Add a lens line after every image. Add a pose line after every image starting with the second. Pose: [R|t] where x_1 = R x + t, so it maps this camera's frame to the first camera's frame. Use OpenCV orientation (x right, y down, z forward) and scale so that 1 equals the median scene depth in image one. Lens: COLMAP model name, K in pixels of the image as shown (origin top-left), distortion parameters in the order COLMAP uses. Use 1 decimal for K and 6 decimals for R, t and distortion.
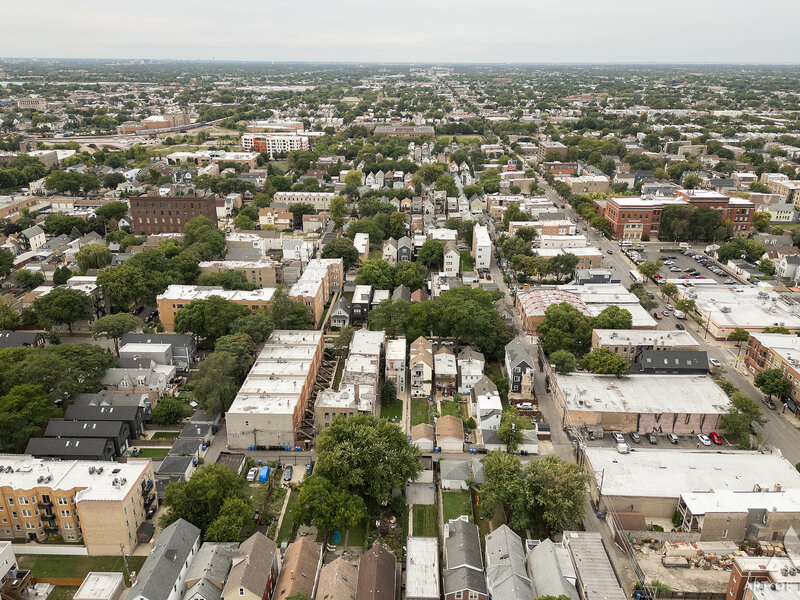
lens RADIAL K [[639.4, 0, 388.8], [0, 639.4, 301.1], [0, 0, 1]] dist [0.079805, -0.081399]
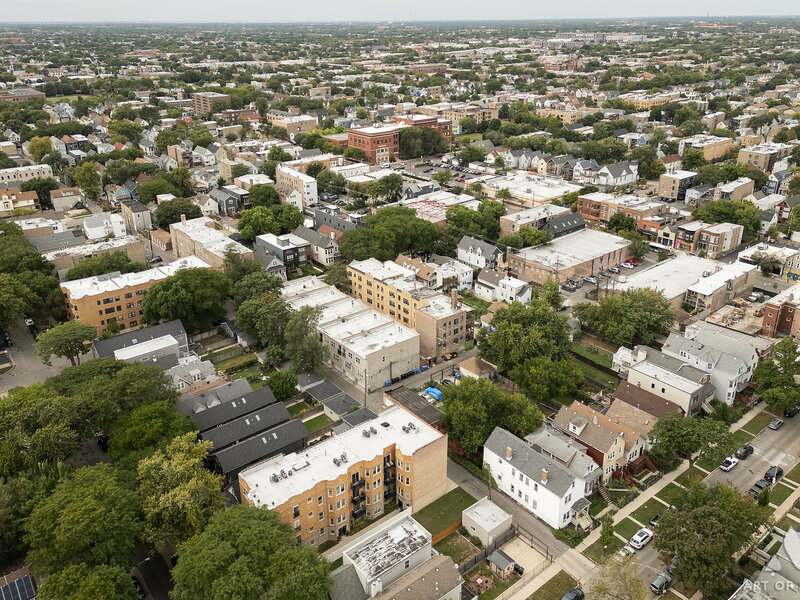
lens RADIAL K [[639.4, 0, 388.8], [0, 639.4, 301.1], [0, 0, 1]] dist [0.079805, -0.081399]
pose [[0.755539, -0.270903, 0.596467, -0.411455], [0.240777, 0.961597, 0.131748, -0.008982], [-0.609252, 0.044074, 0.791751, 0.129422]]
